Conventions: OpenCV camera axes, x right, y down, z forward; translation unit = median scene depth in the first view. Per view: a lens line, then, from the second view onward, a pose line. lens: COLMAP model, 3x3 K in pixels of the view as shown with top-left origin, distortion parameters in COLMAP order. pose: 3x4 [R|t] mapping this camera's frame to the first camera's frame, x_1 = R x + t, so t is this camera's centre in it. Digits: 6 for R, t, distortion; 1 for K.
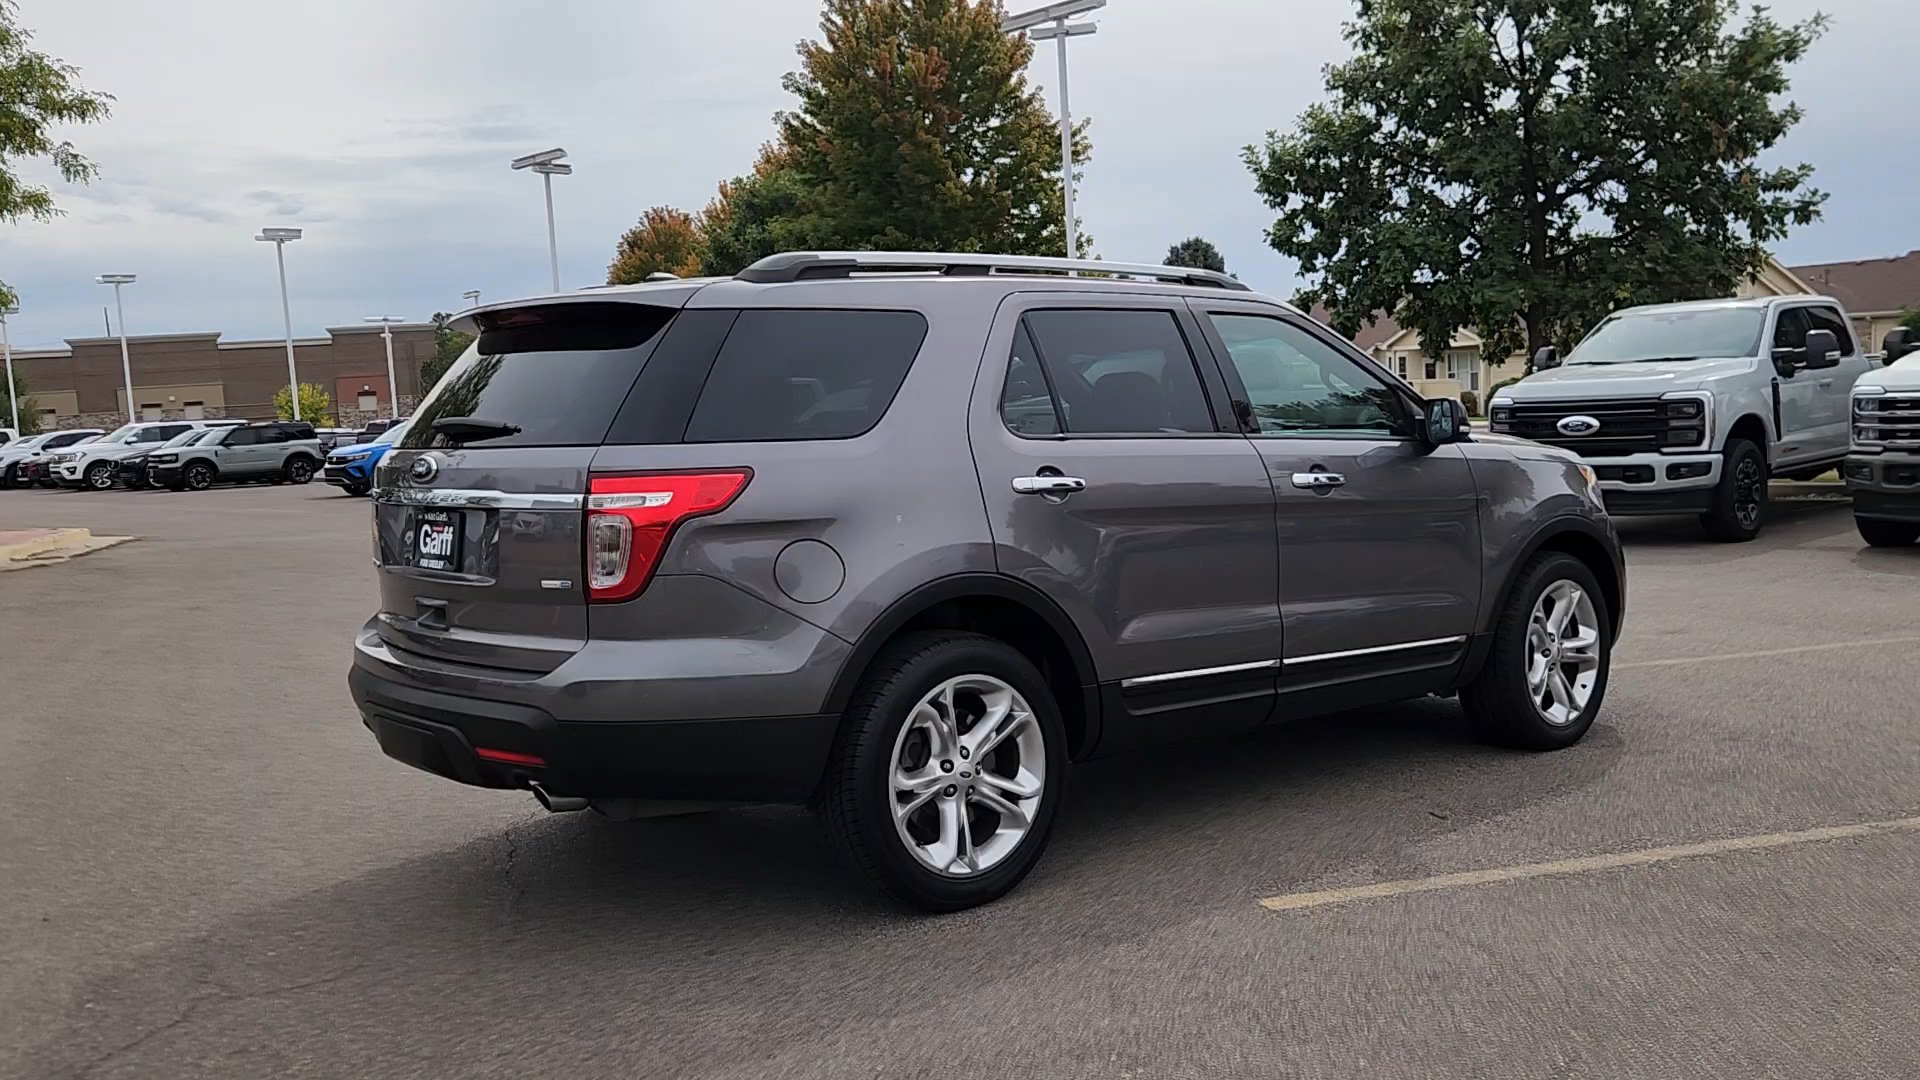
lens RADIAL K [[1711.9, 0, 946.4], [0, 1711.9, 541.4], [0, 0, 1]] dist [0.035149, -0.022622]
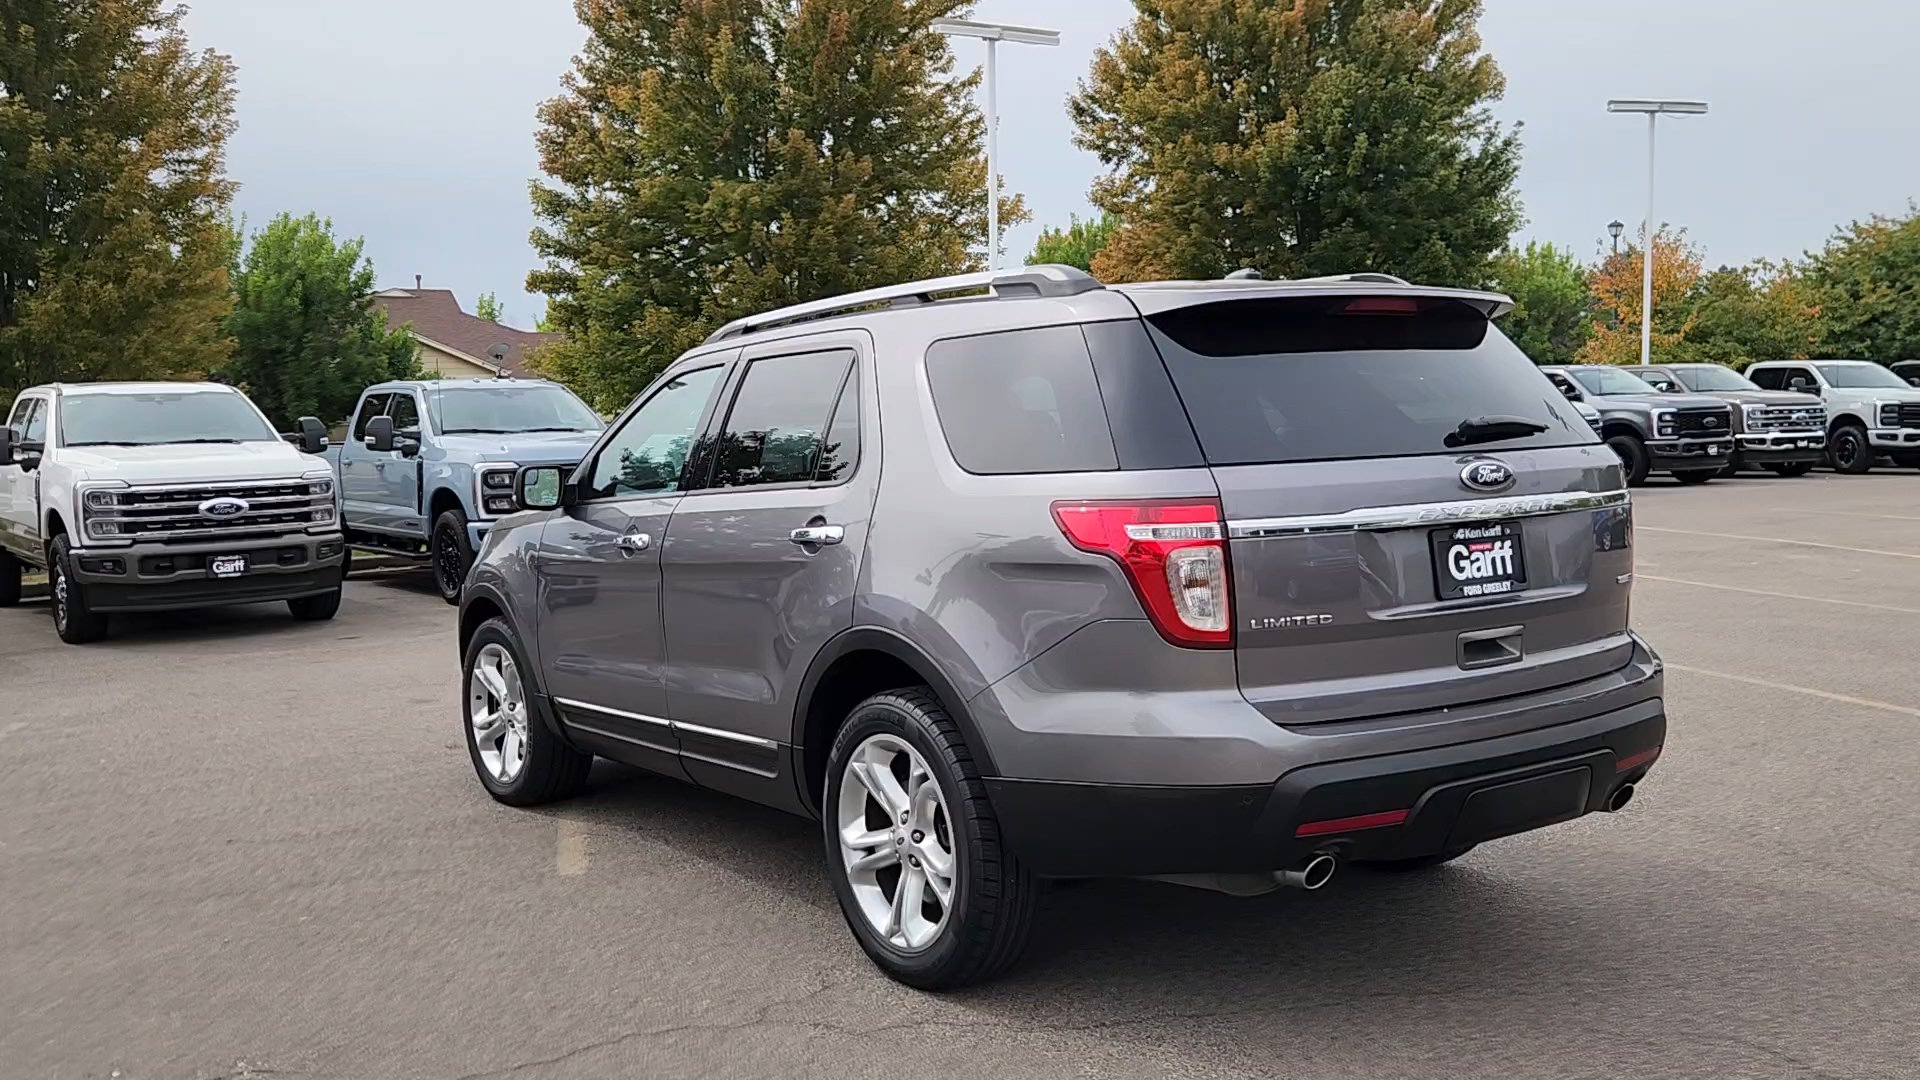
lens RADIAL K [[1711.9, 0, 950.1], [0, 1711.9, 534.9], [0, 0, 1]] dist [0.035149, -0.022622]
pose [[0.080483, -0.025439, 0.996431, -0.908970], [0.110961, 0.993689, 0.016406, -0.043980], [-0.990561, 0.109244, 0.082798, 0.931962]]
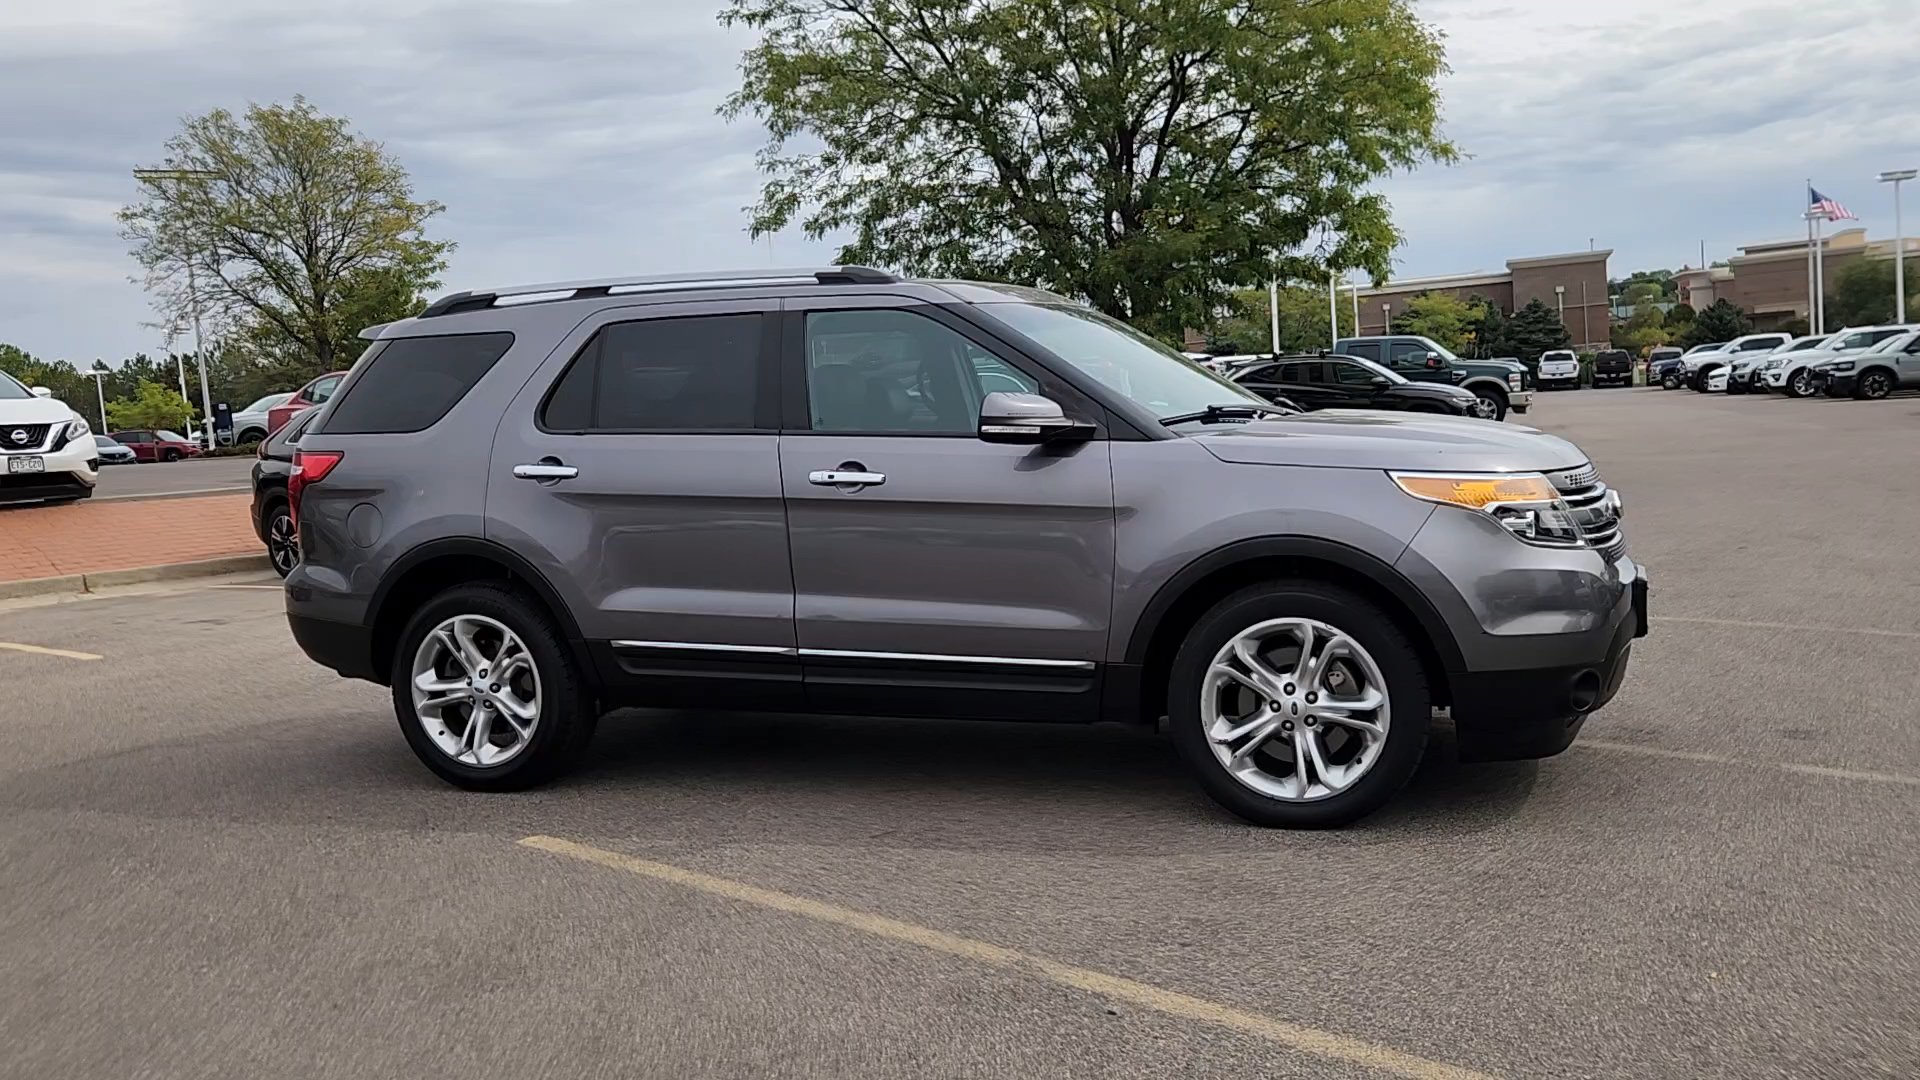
lens RADIAL K [[1711.9, 0, 949.0], [0, 1711.9, 542.0], [0, 0, 1]] dist [0.035149, -0.022622]
pose [[0.507312, 0.088964, -0.857158, 1.018703], [-0.036787, 0.995986, 0.081600, -0.075648], [0.860977, -0.009864, 0.508548, 0.500550]]
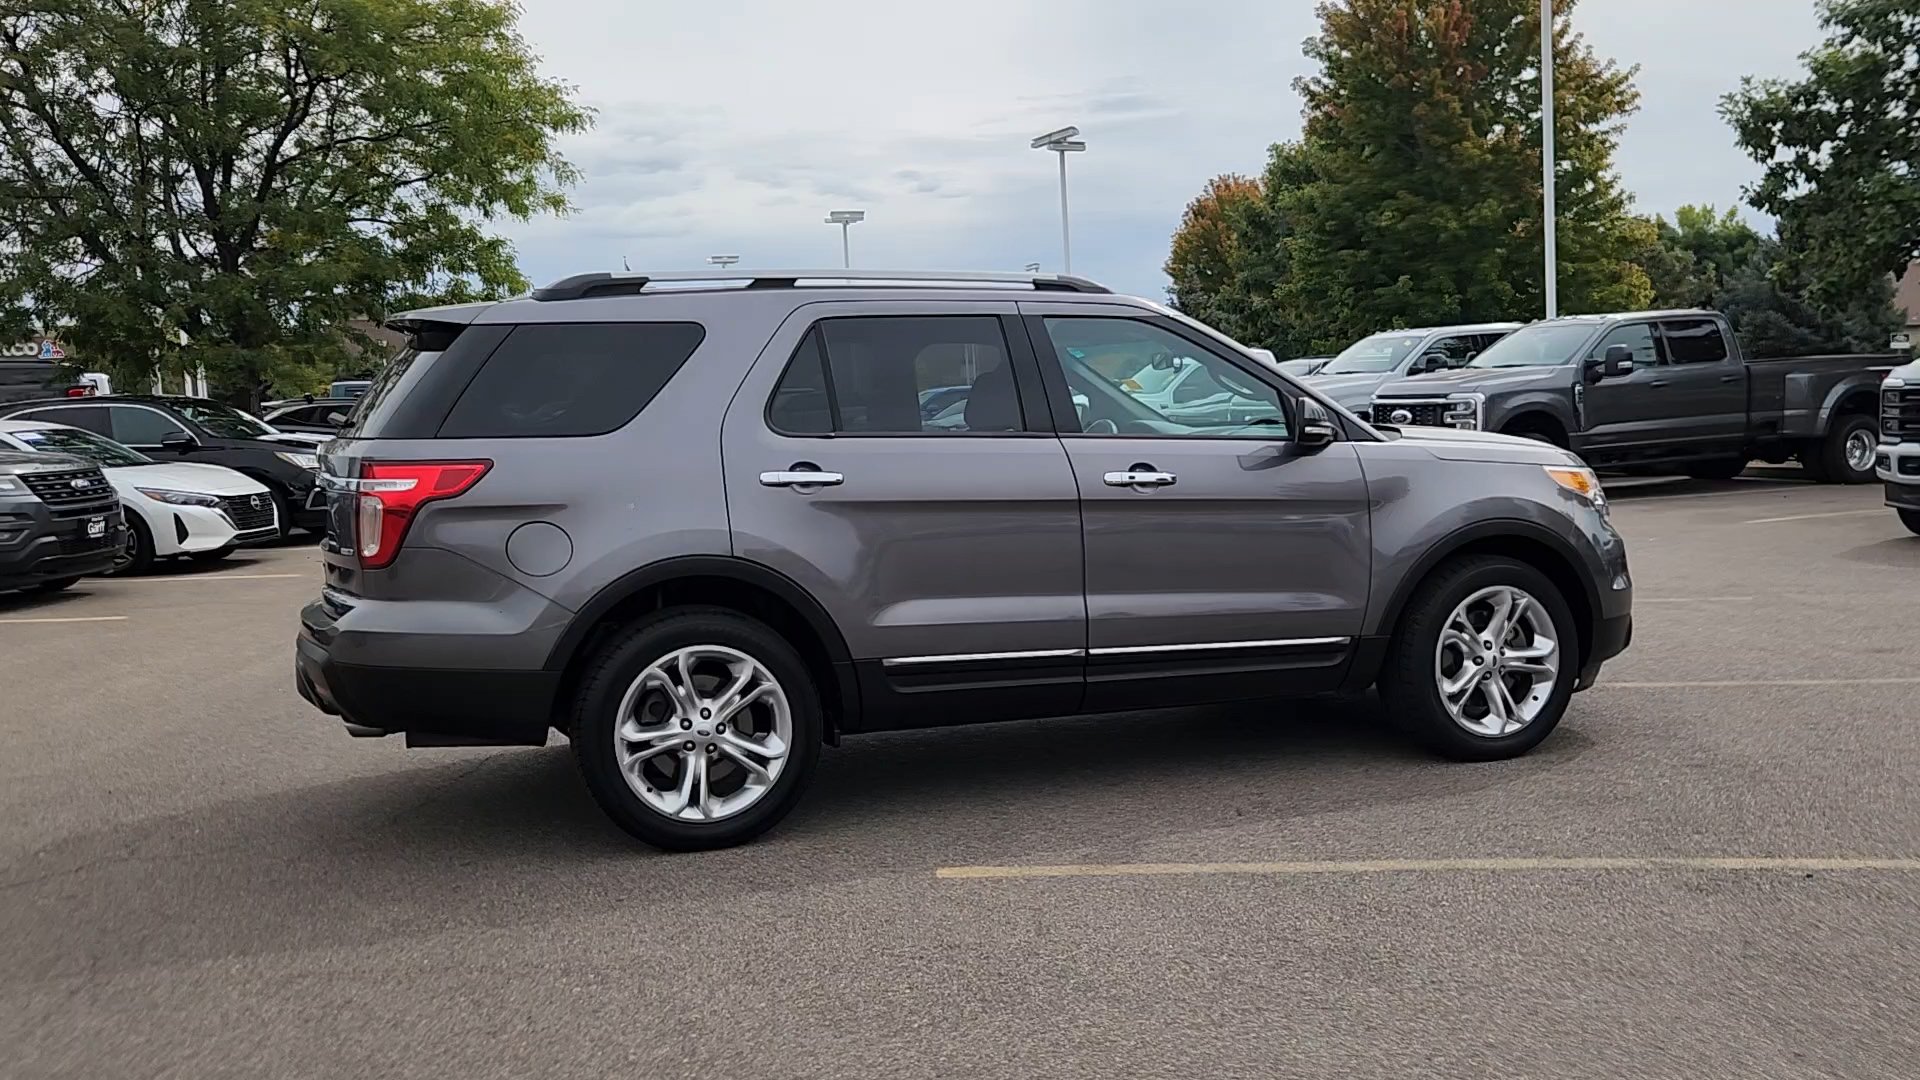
lens RADIAL K [[1711.9, 0, 951.4], [0, 1711.9, 544.5], [0, 0, 1]] dist [0.035149, -0.022622]
pose [[0.940660, 0.037068, -0.337320, 0.423385], [-0.029709, 0.999195, 0.026953, -0.018809], [0.338047, -0.015332, 0.941004, -0.008457]]
